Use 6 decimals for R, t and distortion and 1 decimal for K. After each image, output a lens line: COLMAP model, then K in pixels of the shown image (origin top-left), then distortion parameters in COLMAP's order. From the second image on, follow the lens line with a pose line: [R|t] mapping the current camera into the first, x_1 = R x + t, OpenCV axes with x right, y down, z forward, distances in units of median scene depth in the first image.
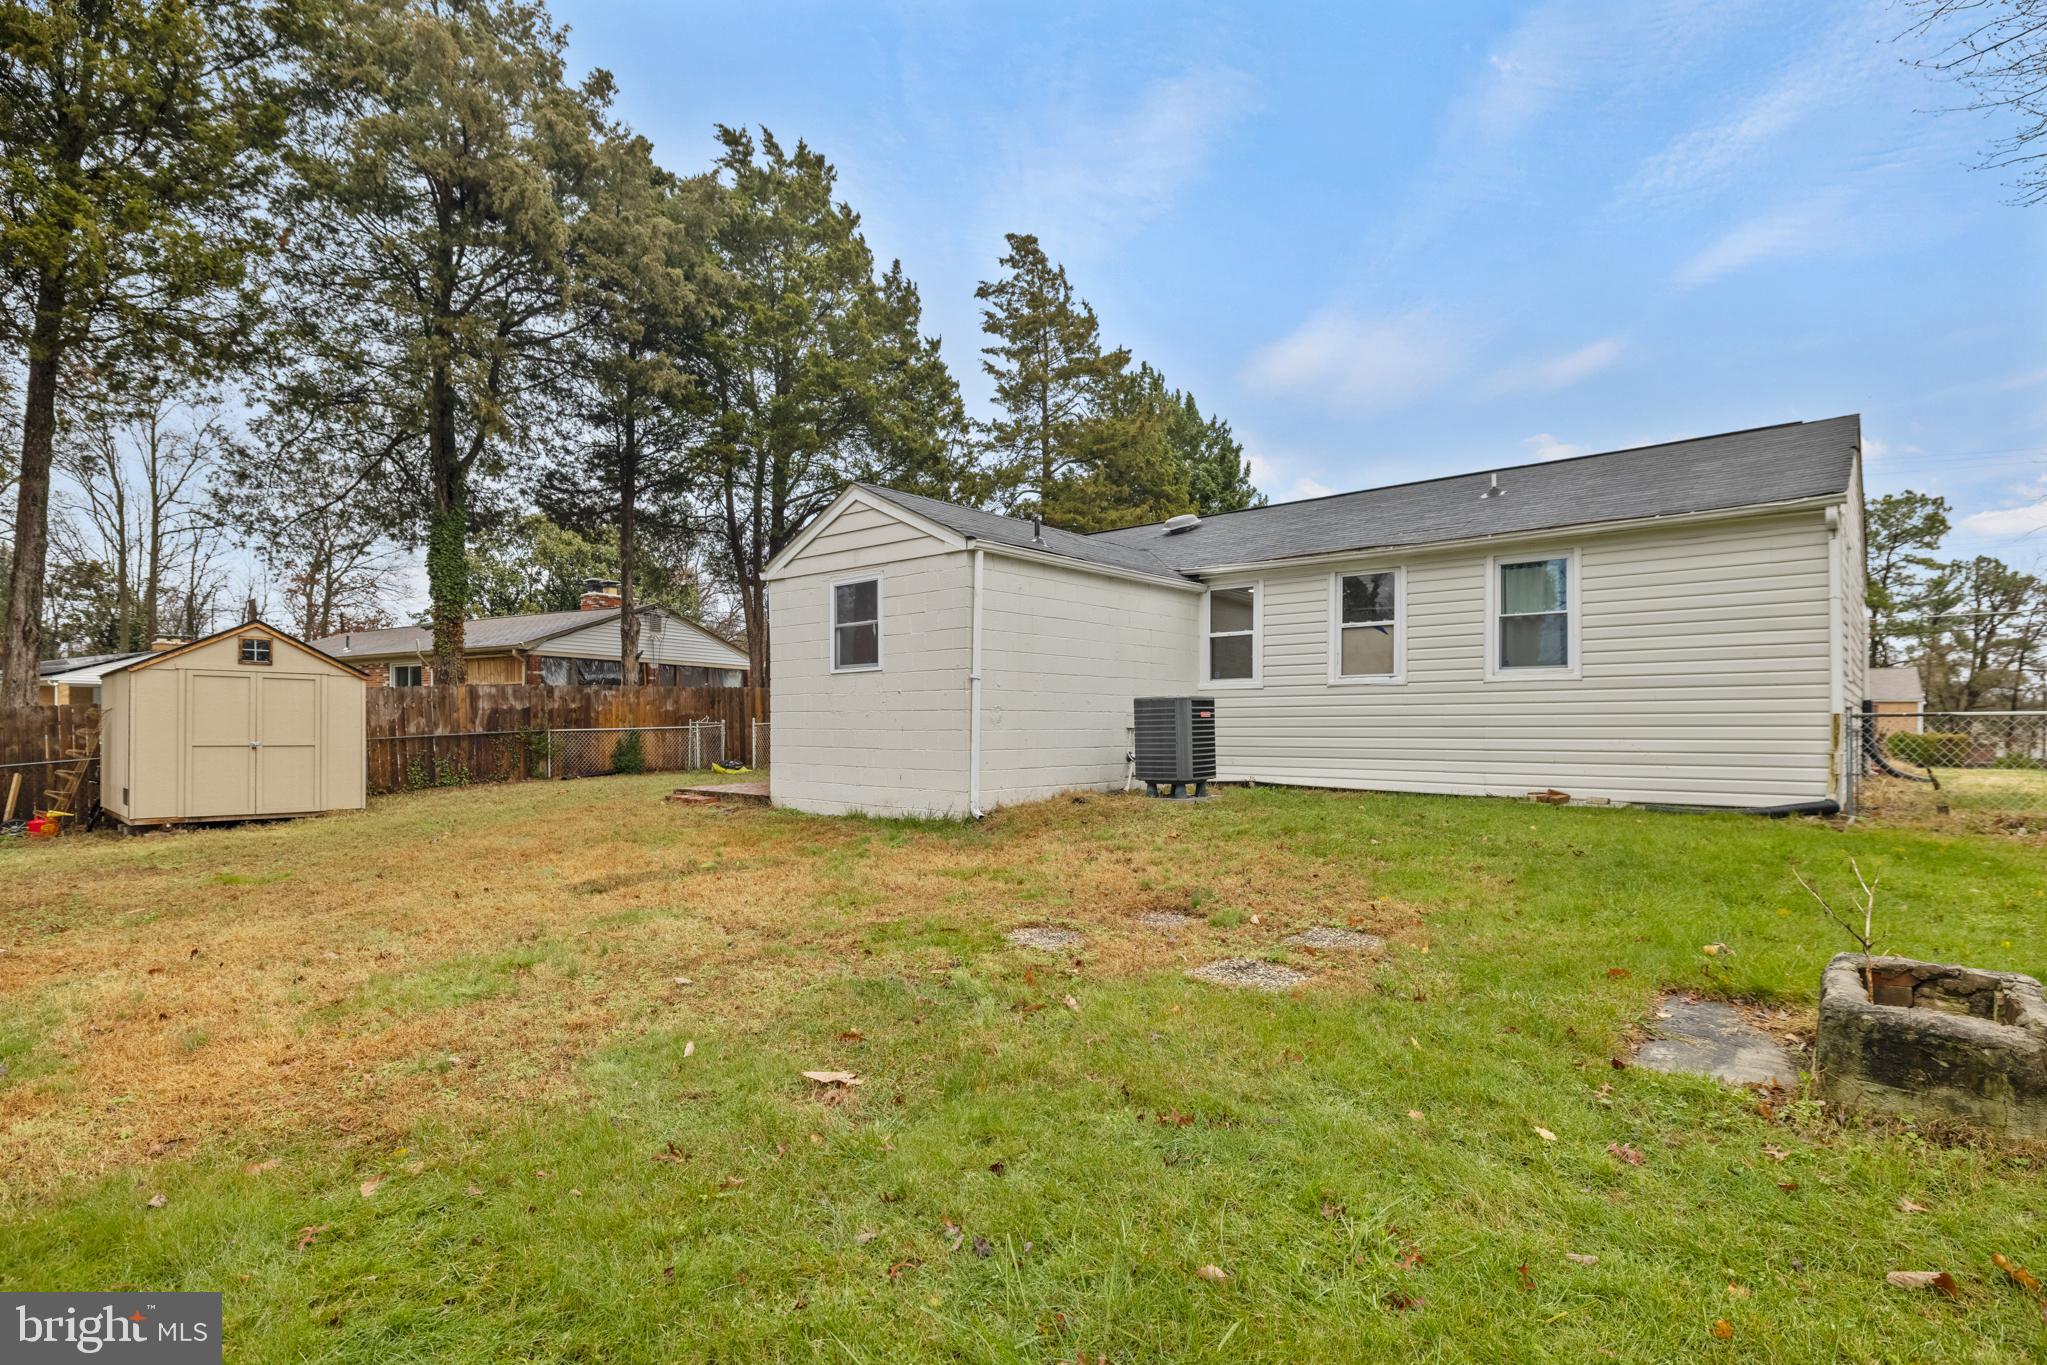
lens RADIAL K [[997.5, 0, 1011.5], [0, 997.5, 700.6], [0, 0, 1]] dist [-0.015617, -0.000133]
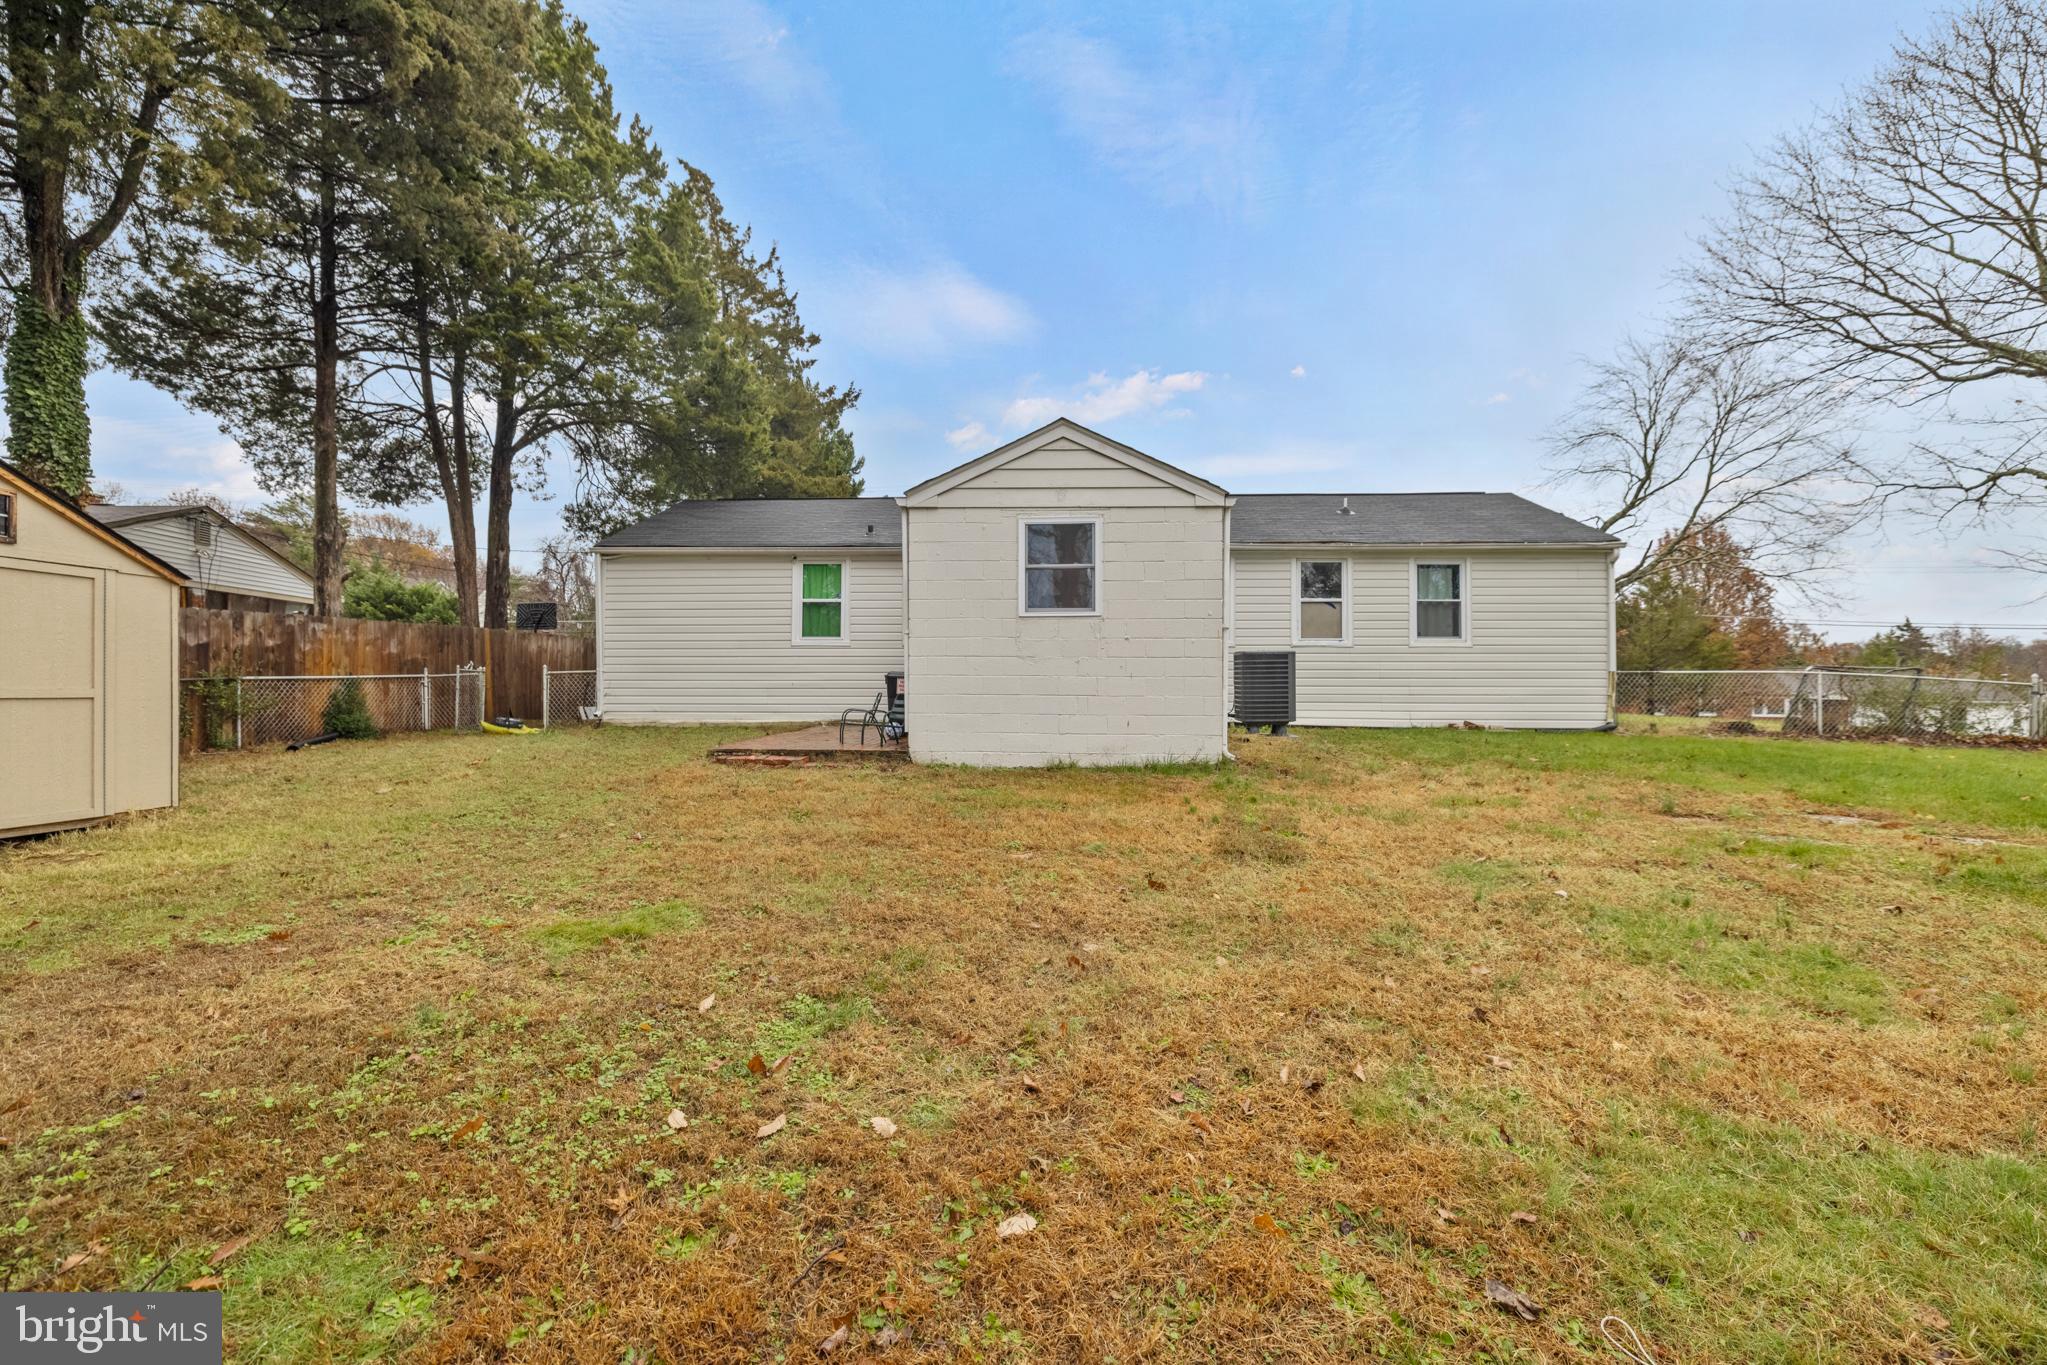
lens RADIAL K [[858.2, 0, 1025.7], [0, 858.2, 691.1], [0, 0, 1]] dist [-0.014122, 0.001746]
pose [[0.788927, -0.001084, 0.614486, -0.443078], [-0.019871, 0.999430, 0.027276, 0.013892], [-0.614165, -0.033729, 0.788456, 0.237866]]
